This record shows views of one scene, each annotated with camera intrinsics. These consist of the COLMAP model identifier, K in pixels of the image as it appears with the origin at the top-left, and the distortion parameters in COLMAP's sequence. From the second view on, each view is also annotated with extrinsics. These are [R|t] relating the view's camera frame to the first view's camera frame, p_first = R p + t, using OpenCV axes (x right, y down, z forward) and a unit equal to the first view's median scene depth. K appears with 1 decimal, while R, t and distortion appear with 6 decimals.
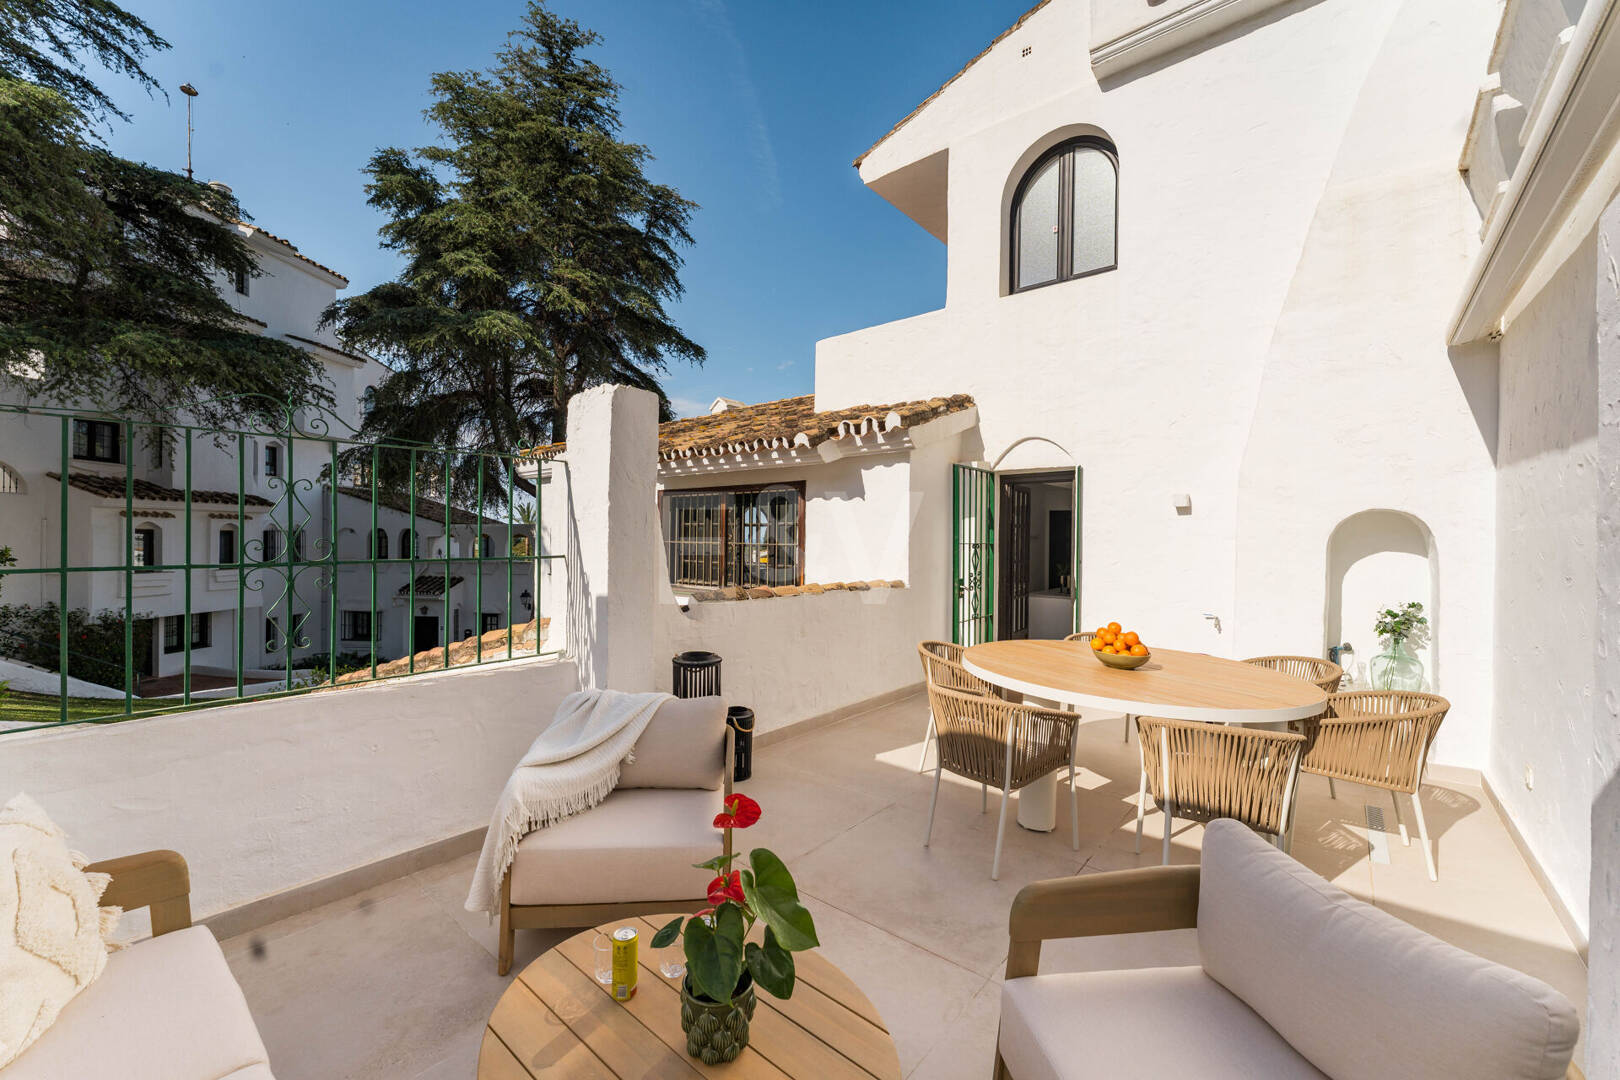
lens RADIAL K [[650.6, 0, 816.4], [0, 650.6, 538.8], [0, 0, 1]] dist [-0.000002, -0.000025]
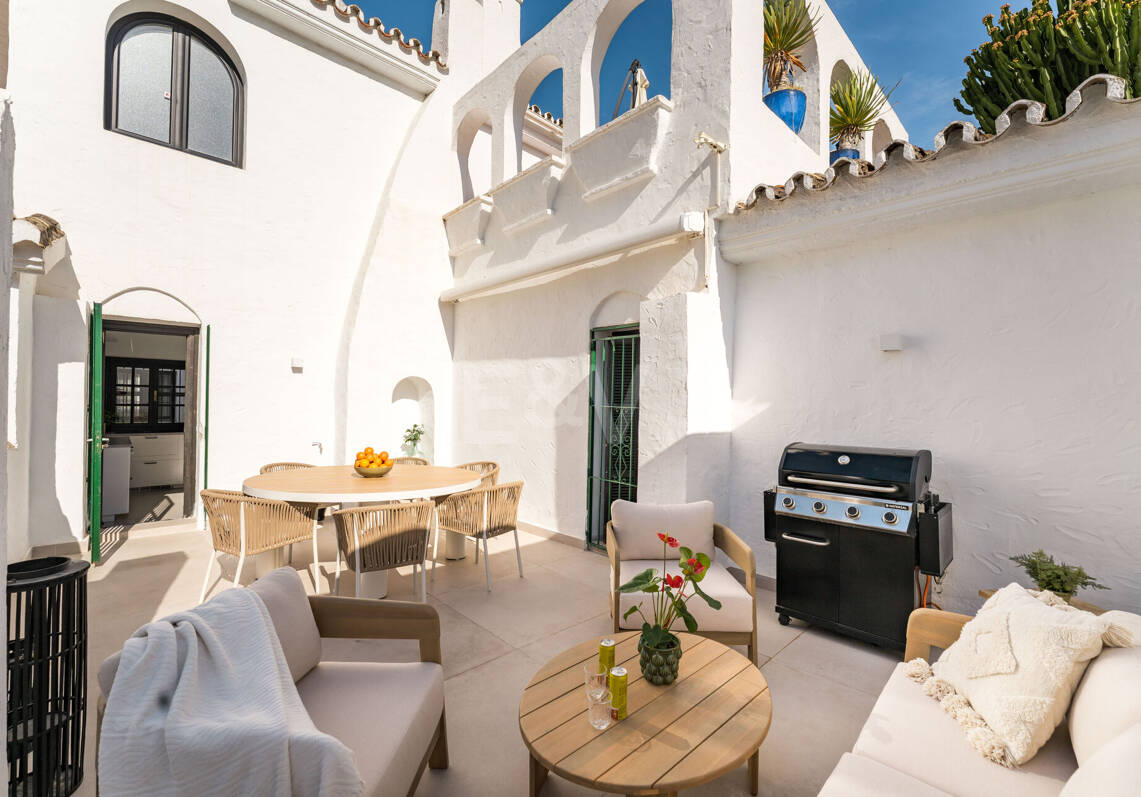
lens RADIAL K [[478.2, 0, 575.4], [0, 478.2, 397.6], [0, 0, 1]] dist [-0.000043, -0.000004]
pose [[0.109946, -0.001967, 0.993936, -0.388655], [-0.010252, 0.999943, 0.003113, 0.006499], [-0.993885, -0.010532, 0.109920, 0.292856]]
